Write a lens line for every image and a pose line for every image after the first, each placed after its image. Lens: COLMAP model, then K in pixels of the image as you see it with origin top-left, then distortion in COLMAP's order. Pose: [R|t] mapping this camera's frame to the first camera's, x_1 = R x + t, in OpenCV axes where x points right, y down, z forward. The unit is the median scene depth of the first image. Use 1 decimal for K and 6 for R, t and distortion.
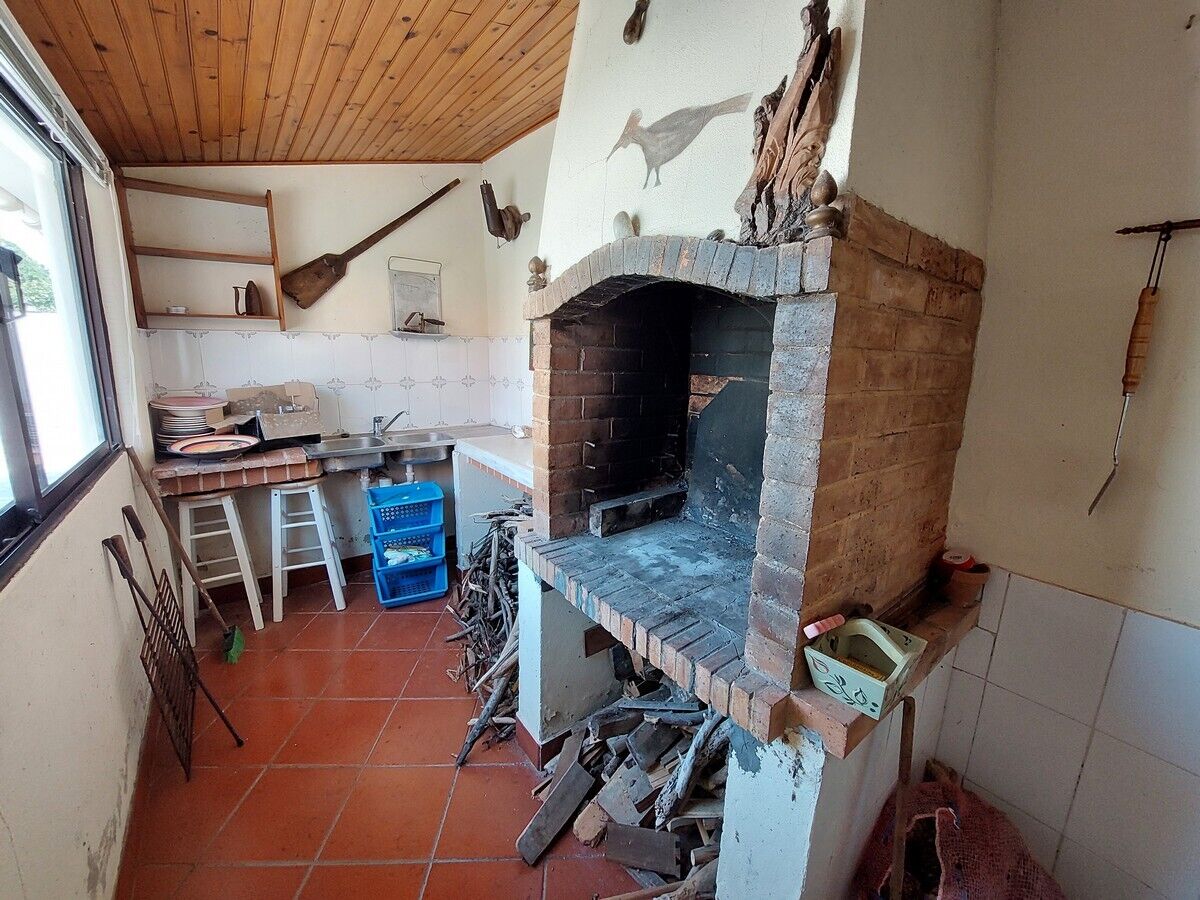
lens RADIAL K [[484.2, 0, 598.6], [0, 484.2, 446.3], [0, 0, 1]] dist [-0.024229, 0.002982]
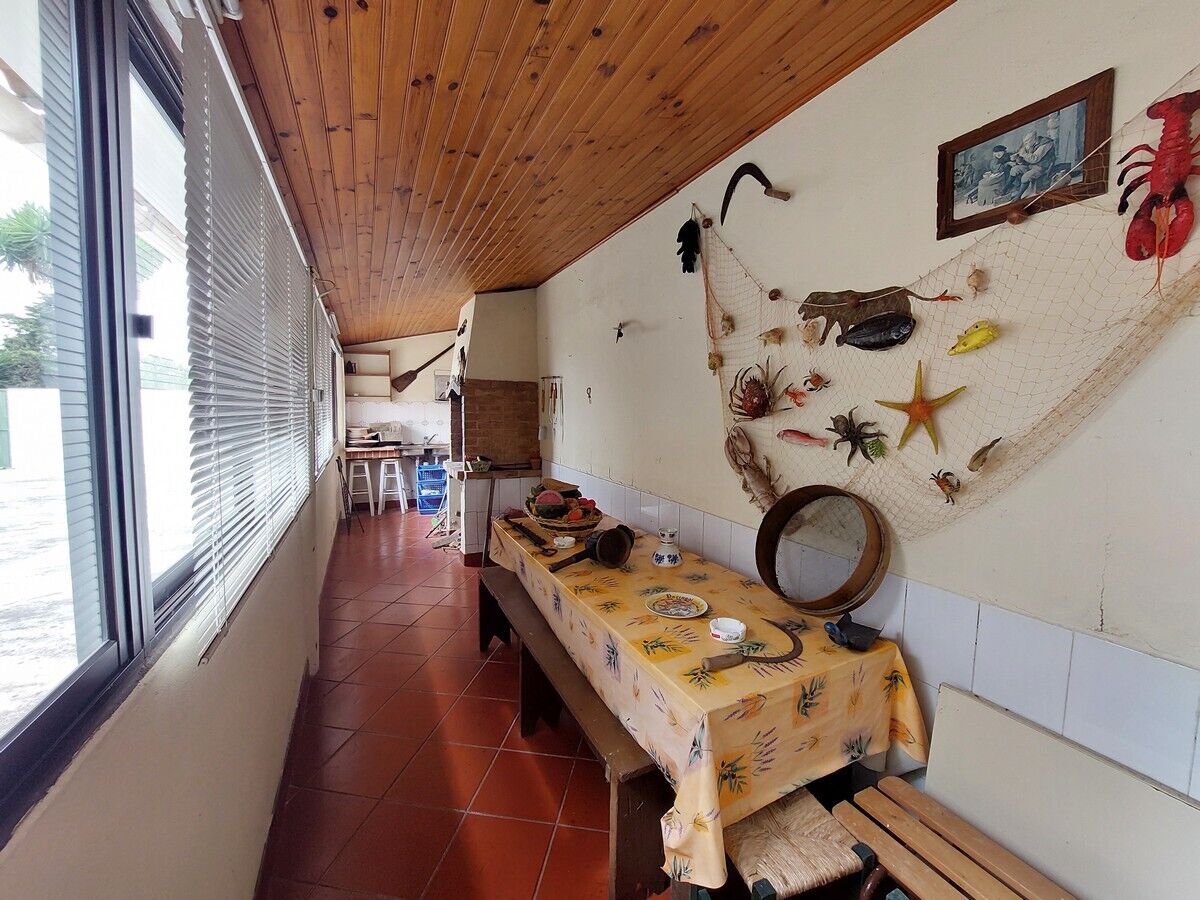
lens RADIAL K [[484.2, 0, 601.3], [0, 484.2, 447.3], [0, 0, 1]] dist [-0.024229, 0.002982]
pose [[0.977462, 0.000453, -0.211111, 0.996611], [-0.027984, 0.991451, -0.127443, 0.304427], [0.209249, 0.130479, 0.969118, -1.246173]]
